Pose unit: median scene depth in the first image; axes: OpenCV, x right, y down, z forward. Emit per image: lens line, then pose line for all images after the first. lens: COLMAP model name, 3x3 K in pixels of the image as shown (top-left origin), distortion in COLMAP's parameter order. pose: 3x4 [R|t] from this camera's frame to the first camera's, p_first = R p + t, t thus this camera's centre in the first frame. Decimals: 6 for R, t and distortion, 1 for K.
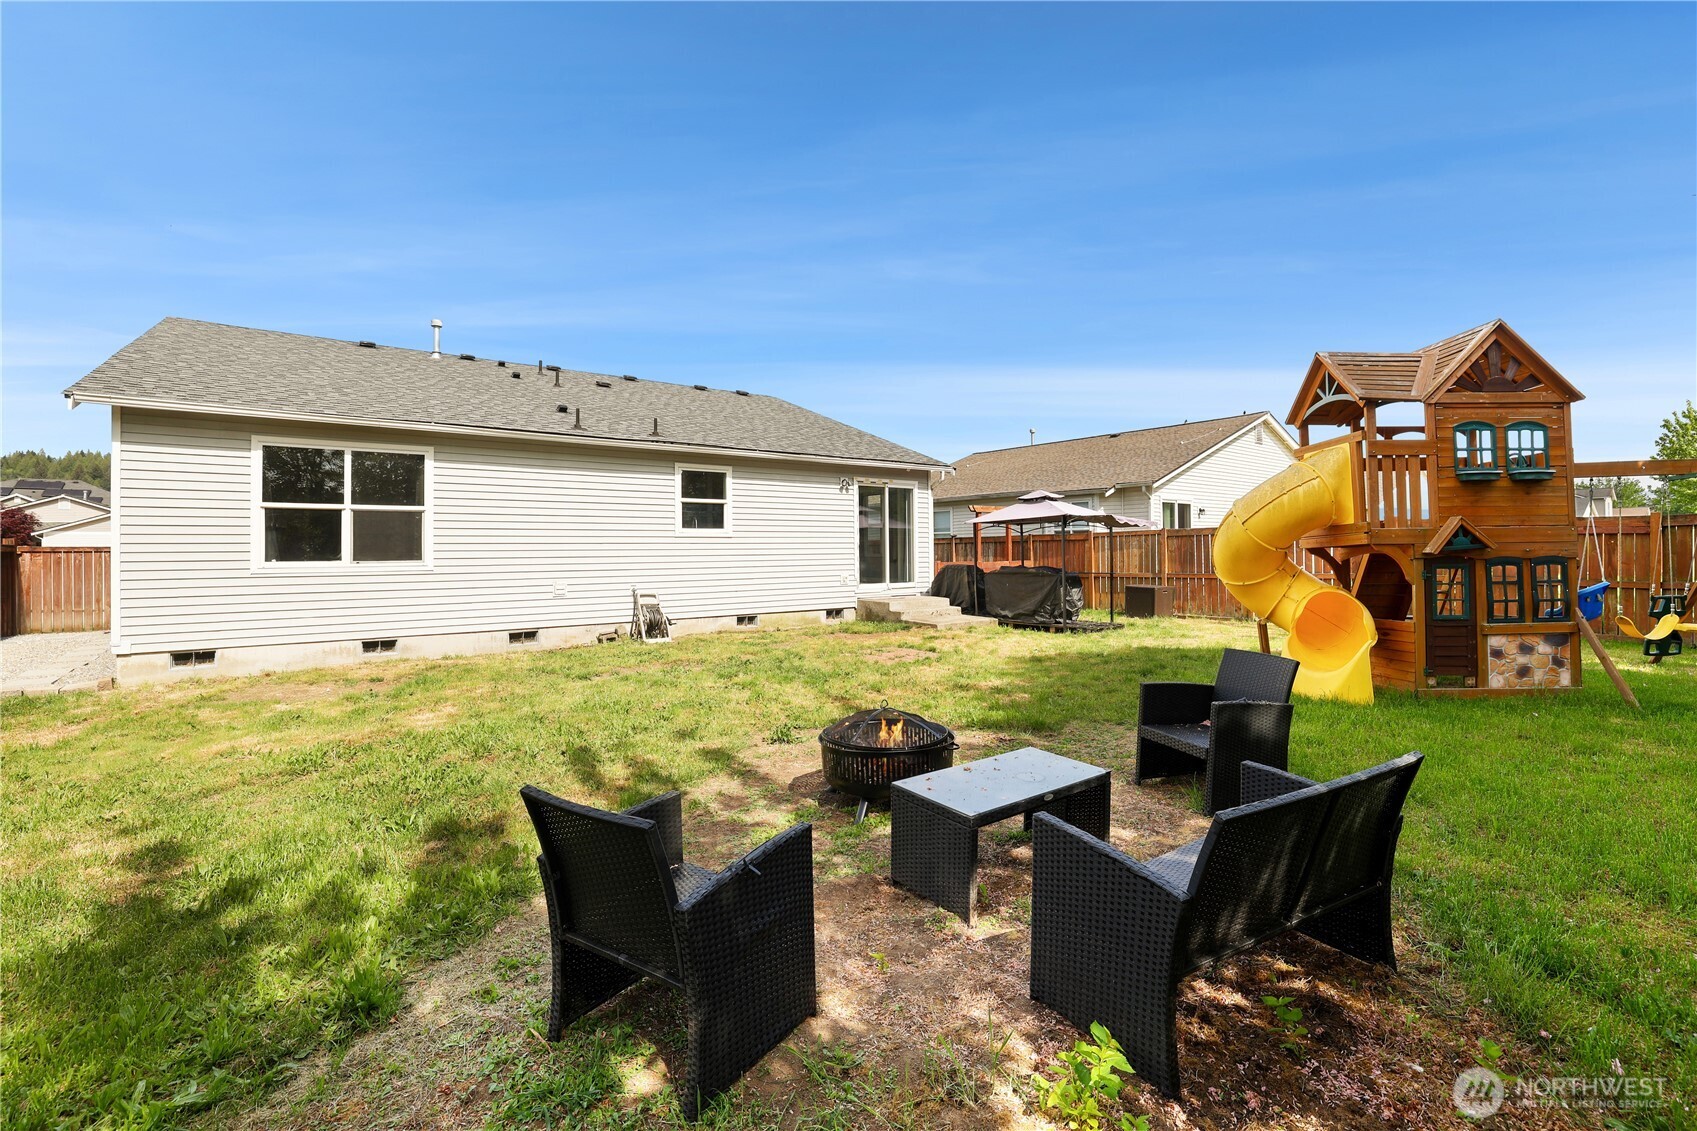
lens RADIAL K [[750.0, 0, 833.9], [0, 750.0, 541.5], [0, 0, 1]] dist [-0.028905, 0.006574]
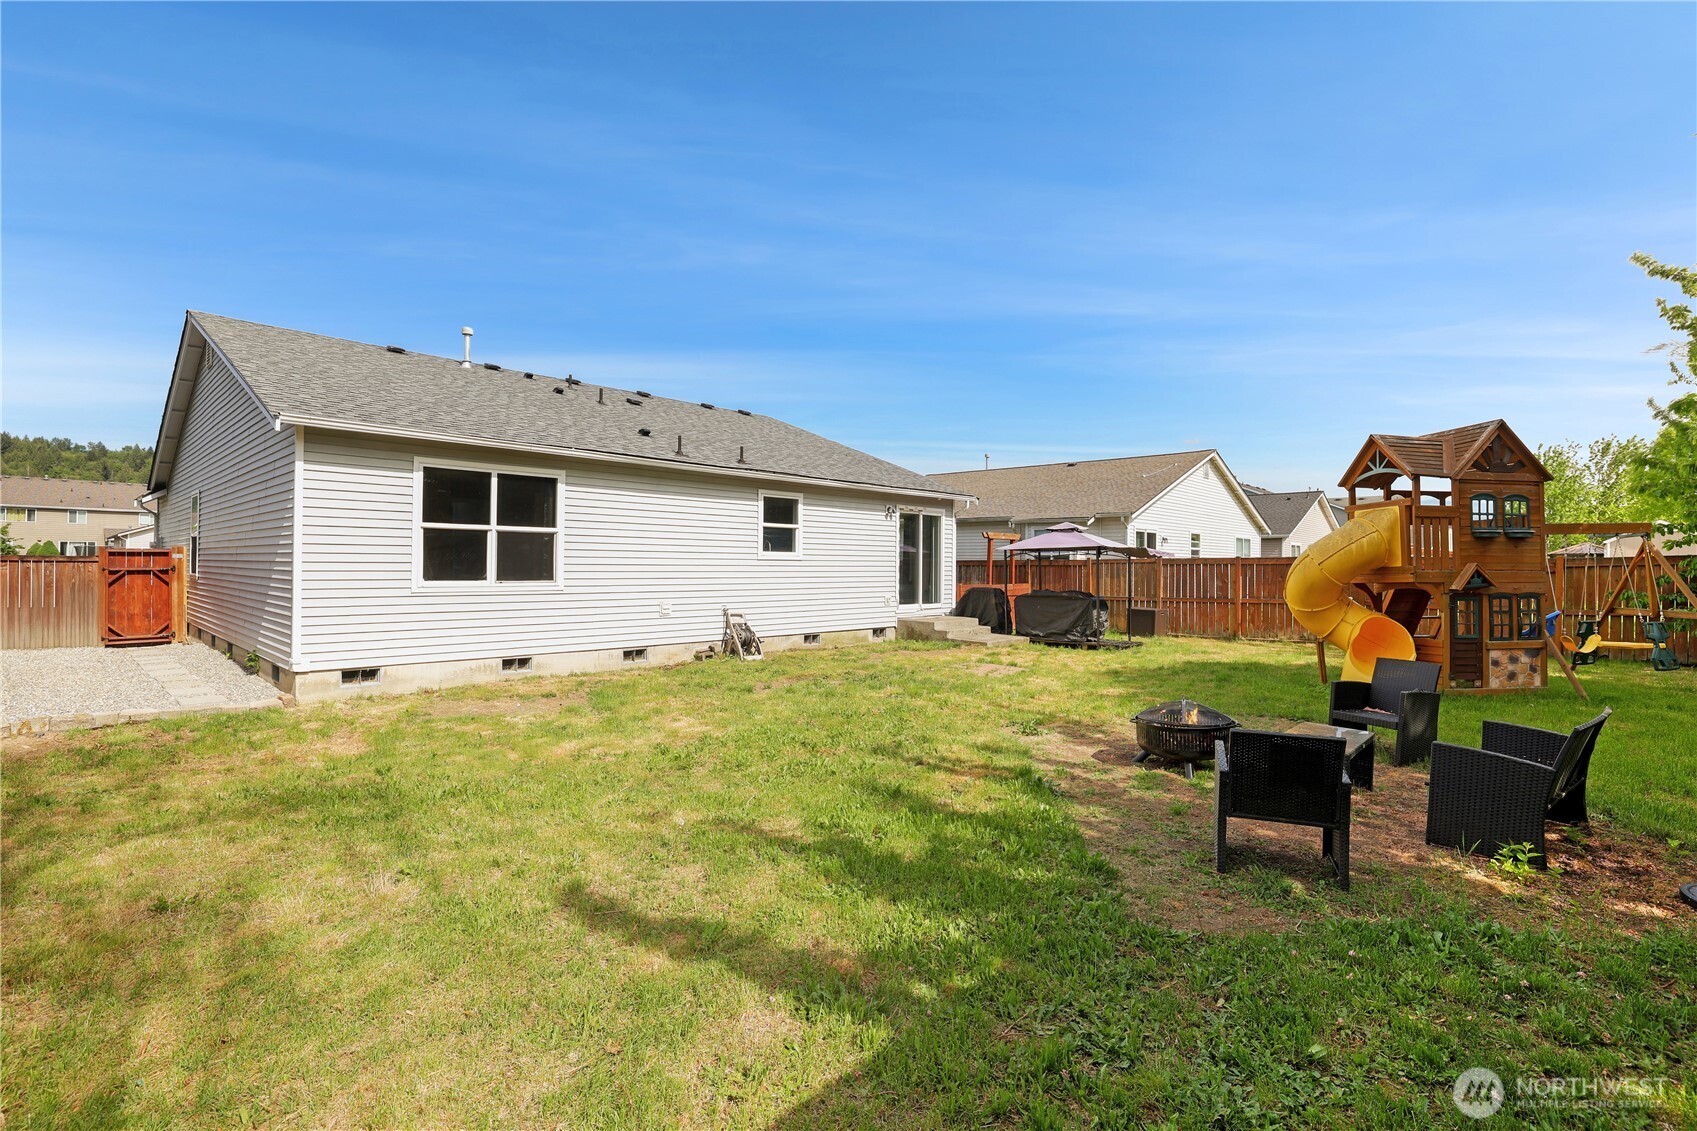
lens RADIAL K [[785.5, 0, 854.6], [0, 785.5, 556.3], [0, 0, 1]] dist [-0.027225, 0.003560]
pose [[0.986356, 0.018471, 0.163586, -0.318546], [-0.018507, 0.999828, -0.001307, -0.014156], [-0.163582, -0.001738, 0.986528, -0.138958]]
